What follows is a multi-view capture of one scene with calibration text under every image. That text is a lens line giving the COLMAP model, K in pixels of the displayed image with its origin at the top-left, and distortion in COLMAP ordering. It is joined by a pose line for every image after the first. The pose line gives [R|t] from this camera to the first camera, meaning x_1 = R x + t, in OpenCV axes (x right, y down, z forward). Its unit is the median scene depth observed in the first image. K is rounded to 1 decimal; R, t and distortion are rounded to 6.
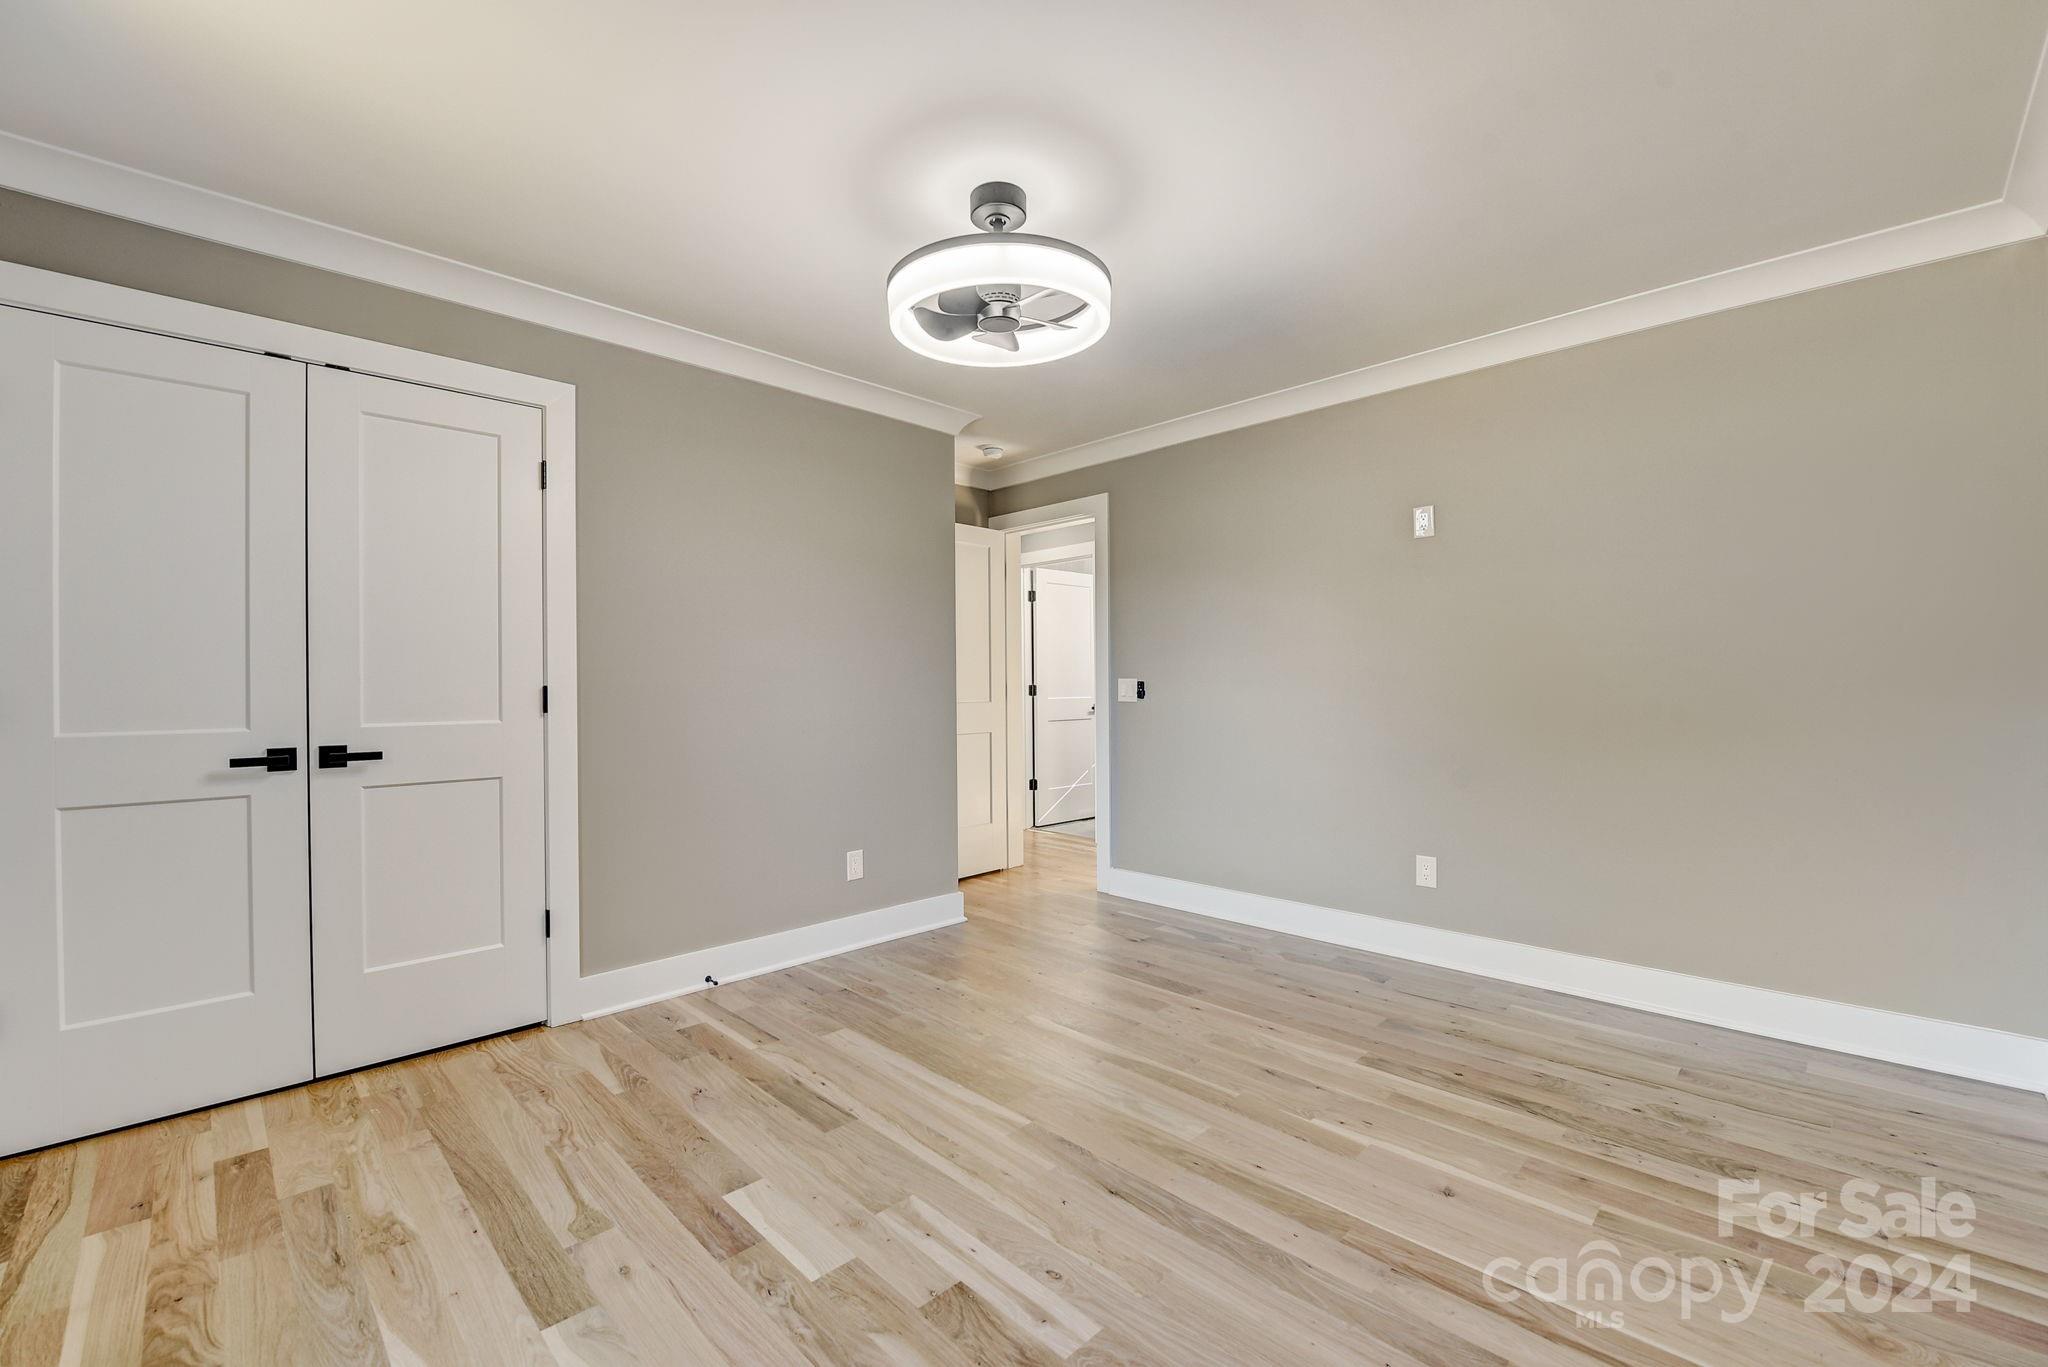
lens RADIAL K [[836.2, 0, 1012.2], [0, 836.2, 683.4], [0, 0, 1]] dist [-0.000712, -0.000209]
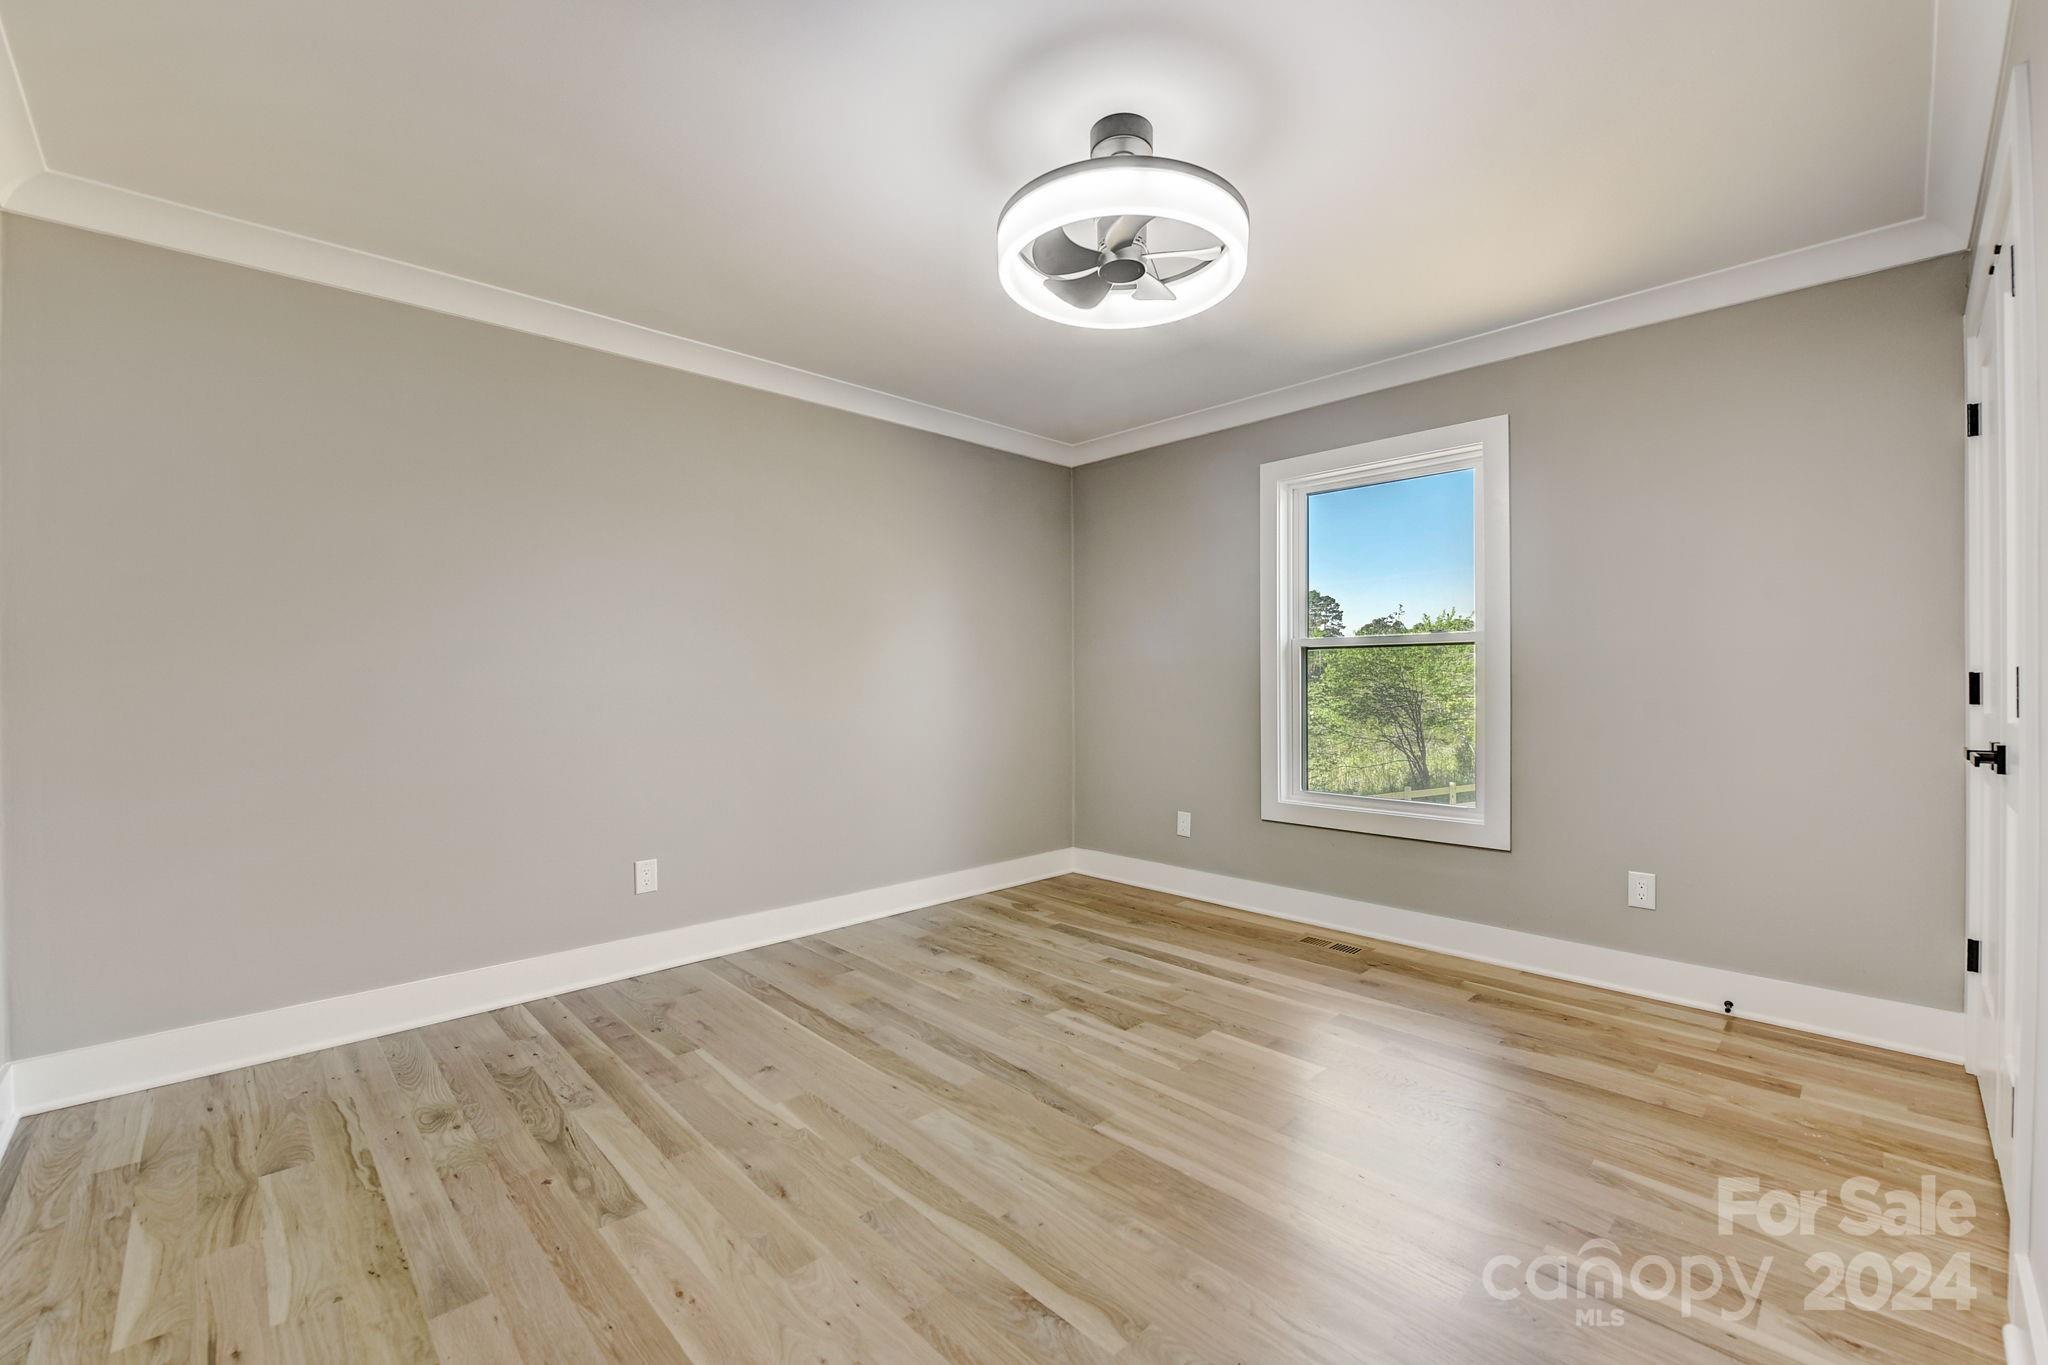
lens RADIAL K [[836.2, 0, 1012.2], [0, 836.2, 682.4], [0, 0, 1]] dist [-0.000712, -0.000209]
pose [[-0.999834, 0.008682, 0.015999, 0.100622], [0.008779, 0.999943, 0.006016, 0.003903], [-0.015945, 0.006156, -0.999854, 2.050905]]
